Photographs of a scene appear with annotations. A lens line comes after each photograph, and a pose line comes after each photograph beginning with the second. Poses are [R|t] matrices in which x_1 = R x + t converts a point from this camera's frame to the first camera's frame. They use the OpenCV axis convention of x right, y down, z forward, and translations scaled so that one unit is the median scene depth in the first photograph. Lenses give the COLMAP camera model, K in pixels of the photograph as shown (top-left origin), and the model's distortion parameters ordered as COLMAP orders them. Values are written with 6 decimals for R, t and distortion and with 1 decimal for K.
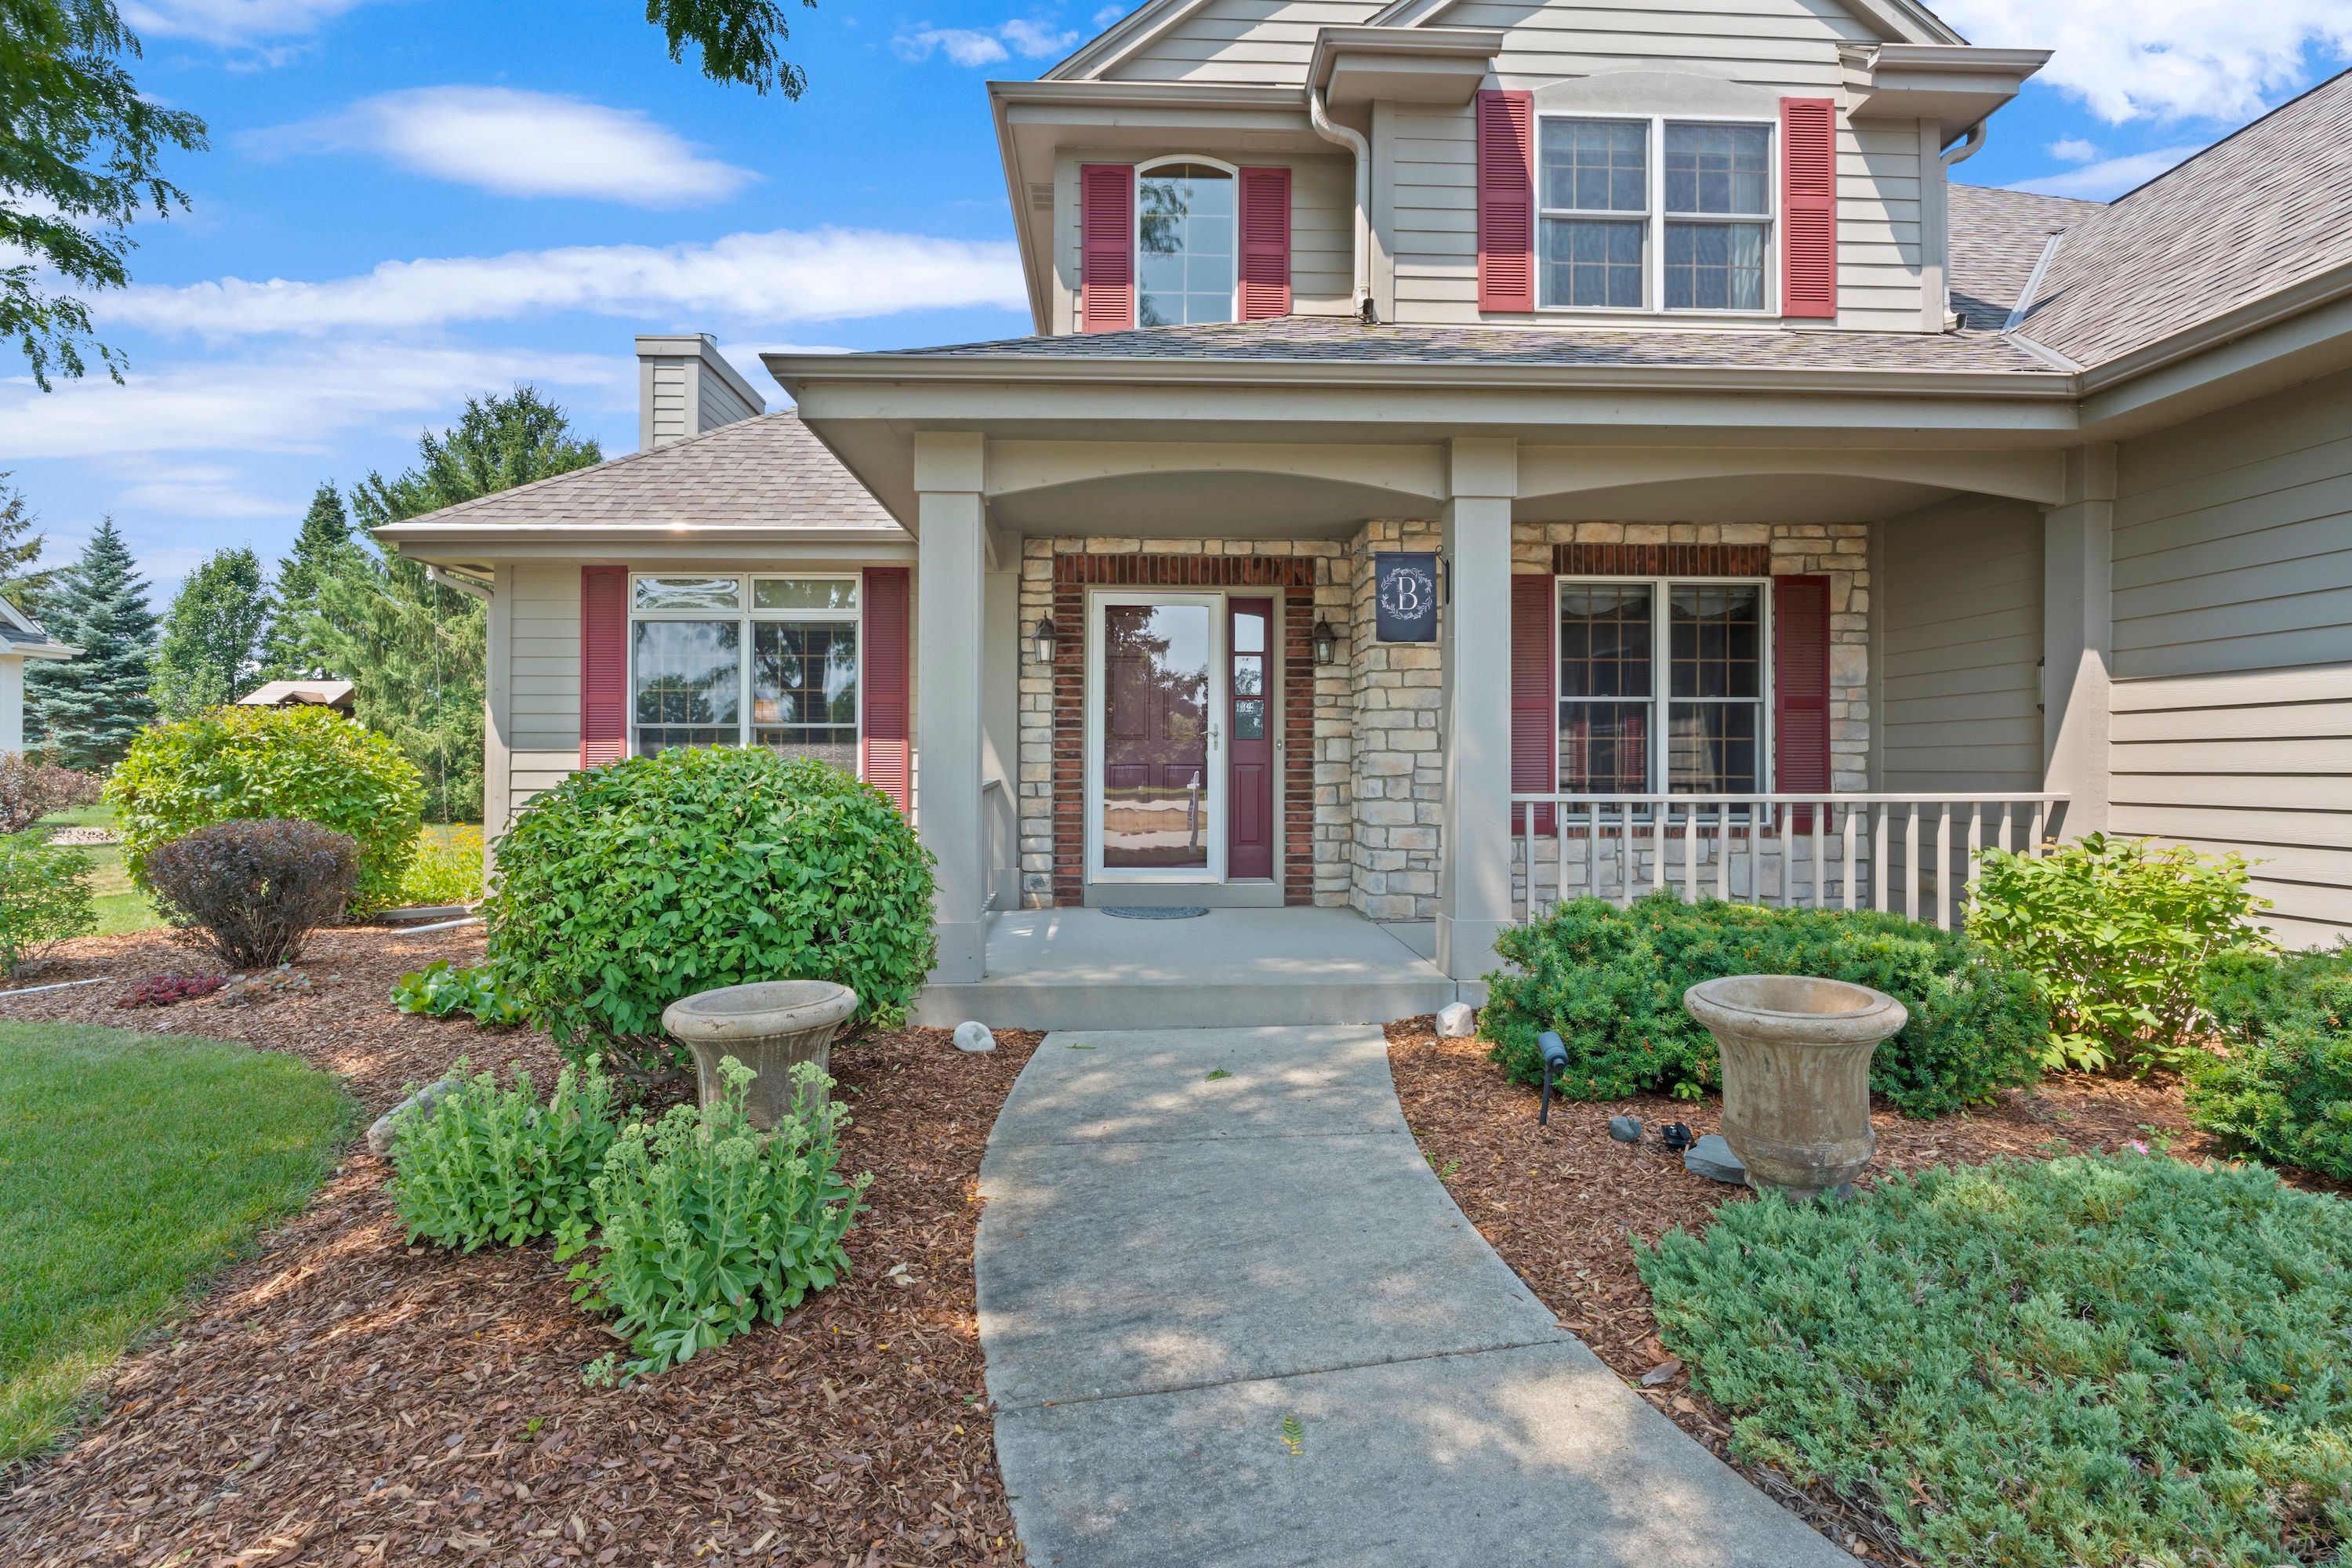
lens RADIAL K [[1061.7, 0, 1180.1], [0, 1061.7, 779.4], [0, 0, 1]] dist [-0.015795, 0.005379]
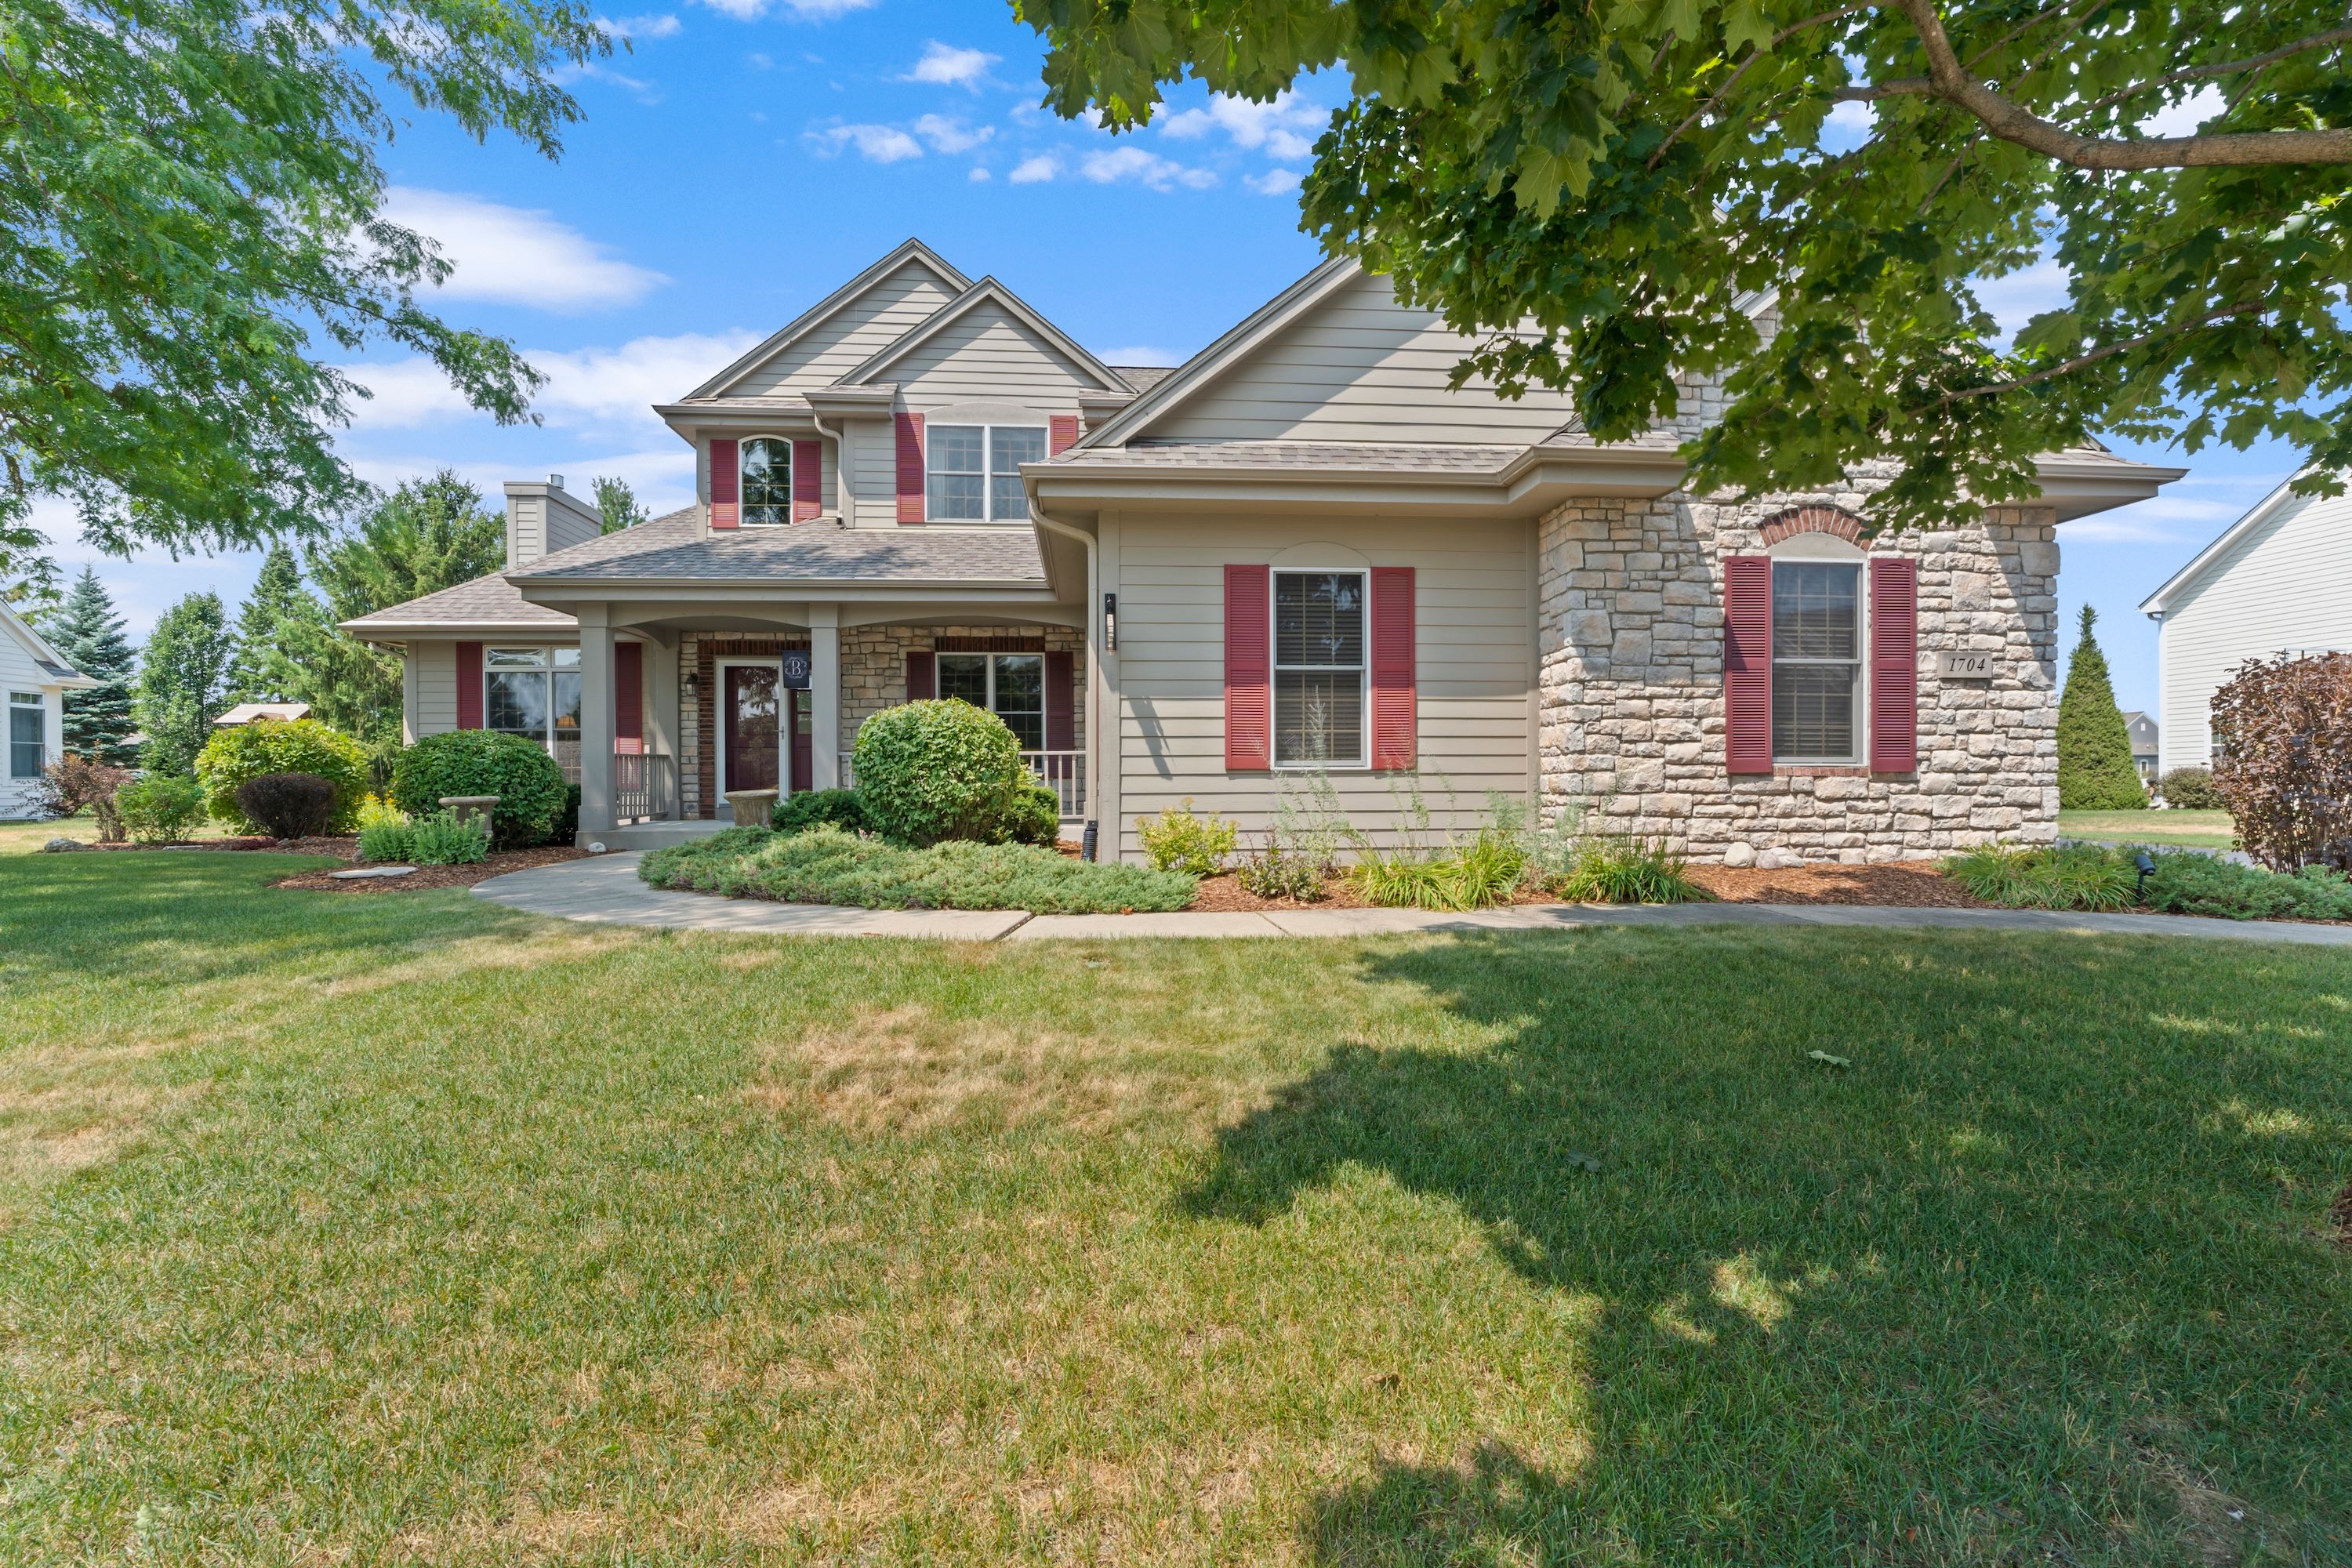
lens RADIAL K [[1045.8, 0, 1178.8], [0, 1045.8, 812.1], [0, 0, 1]] dist [-0.005202, -0.000289]
pose [[0.999220, -0.007140, 0.038832, 0.212498], [0.006585, 0.999875, 0.014394, 0.025799], [-0.038930, -0.014127, 0.999142, -0.297700]]
